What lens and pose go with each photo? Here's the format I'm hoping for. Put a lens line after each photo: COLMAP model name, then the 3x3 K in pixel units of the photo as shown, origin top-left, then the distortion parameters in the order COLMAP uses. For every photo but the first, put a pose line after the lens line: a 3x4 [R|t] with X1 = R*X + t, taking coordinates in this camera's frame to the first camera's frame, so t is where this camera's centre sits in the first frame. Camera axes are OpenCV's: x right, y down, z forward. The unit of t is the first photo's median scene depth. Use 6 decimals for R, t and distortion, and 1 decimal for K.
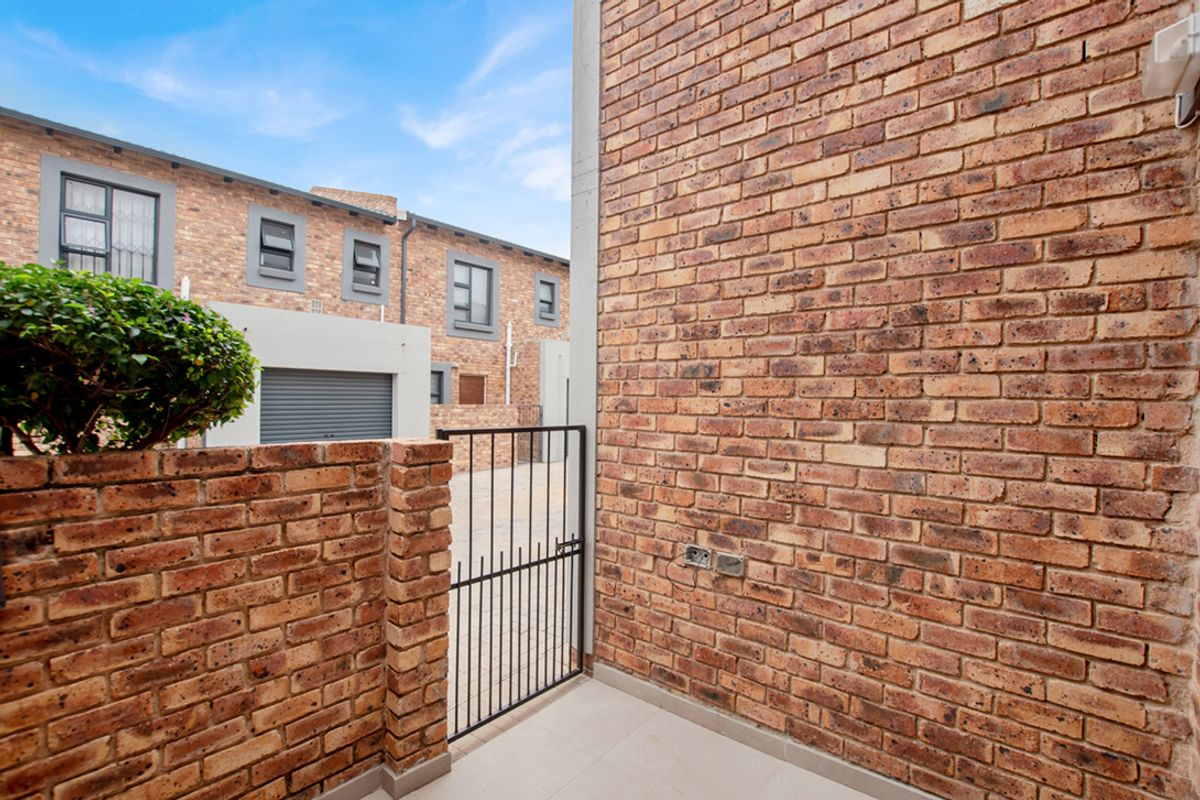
lens RADIAL K [[531.1, 0, 590.2], [0, 531.1, 406.5], [0, 0, 1]] dist [-0.028166, 0.002363]
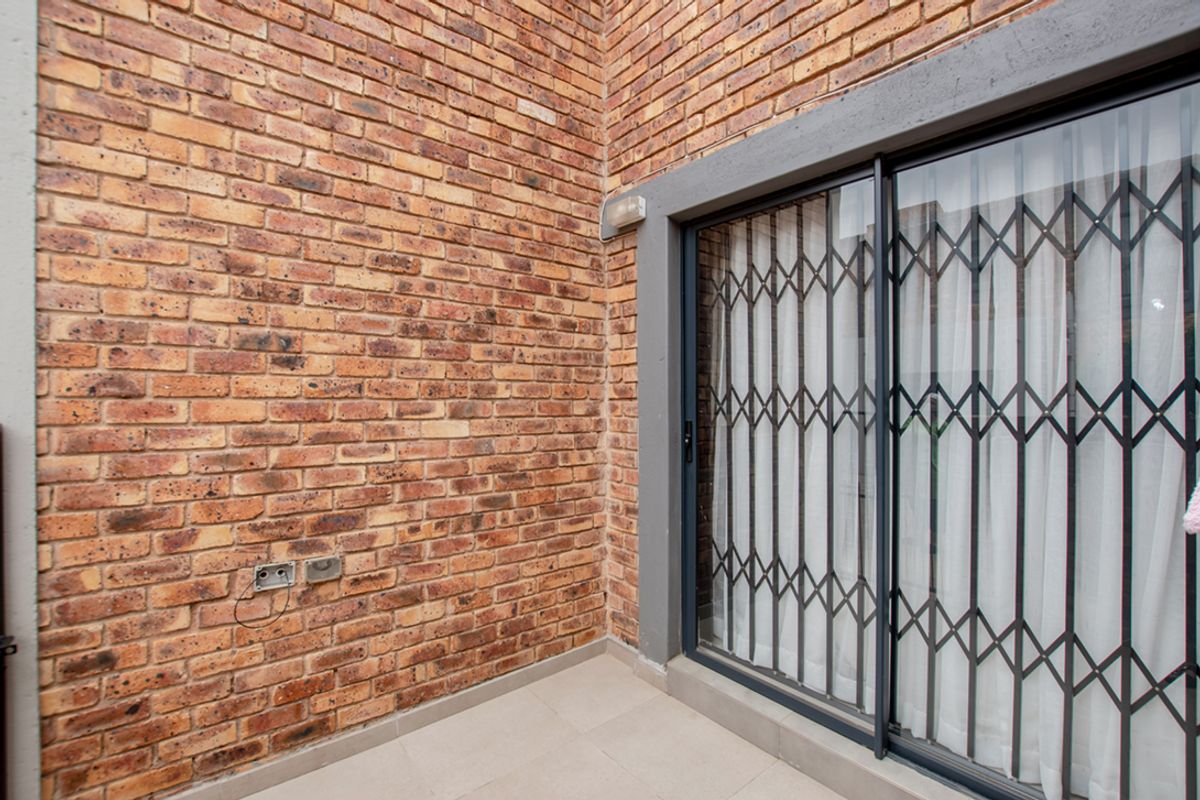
lens RADIAL K [[531.1, 0, 594.5], [0, 531.1, 400.9], [0, 0, 1]] dist [-0.028166, 0.002363]
pose [[0.185517, -0.021118, 0.982414, -0.548383], [0.005271, 0.999776, 0.020496, 0.008413], [-0.982627, 0.001376, 0.185587, 0.444912]]
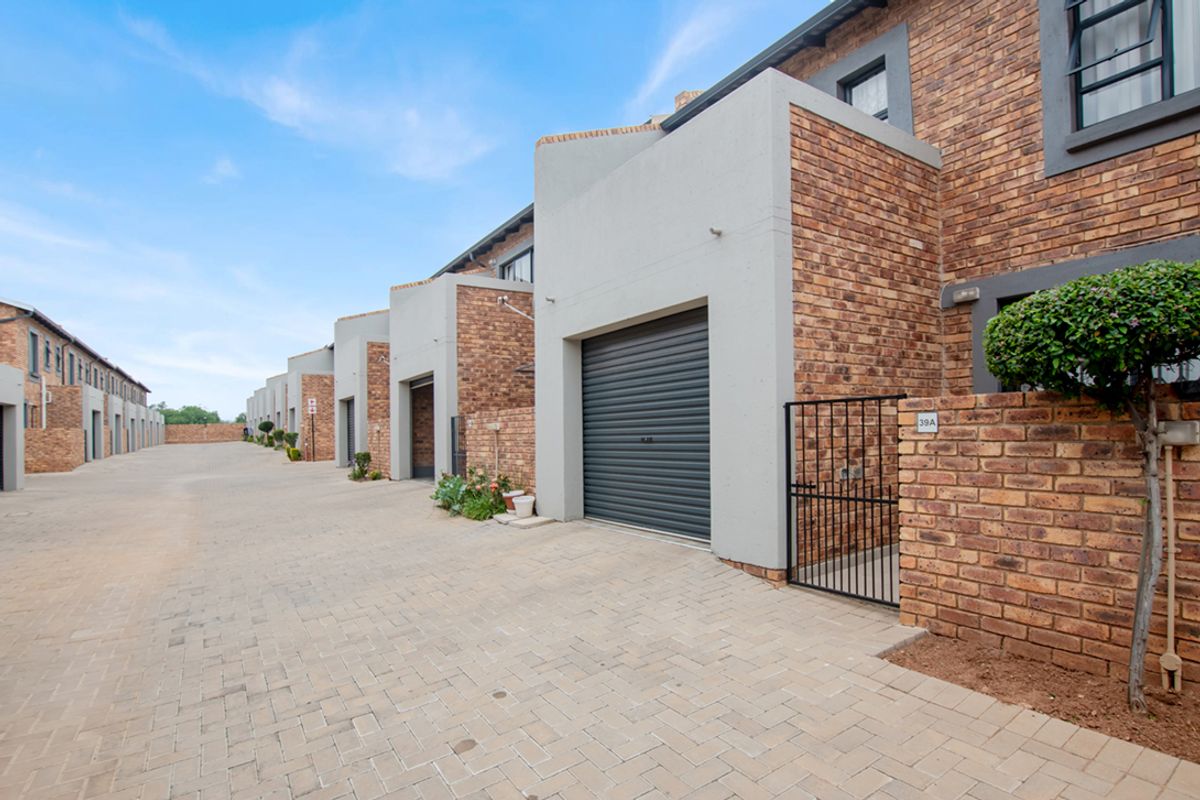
lens RADIAL K [[587.3, 0, 600.9], [0, 587.3, 437.1], [0, 0, 1]] dist [-0.004664, -0.001221]
pose [[0.277414, -0.029022, 0.960312, -2.229290], [0.032575, 0.999253, 0.020789, 0.107590], [-0.960198, 0.025515, 0.278153, 1.435861]]
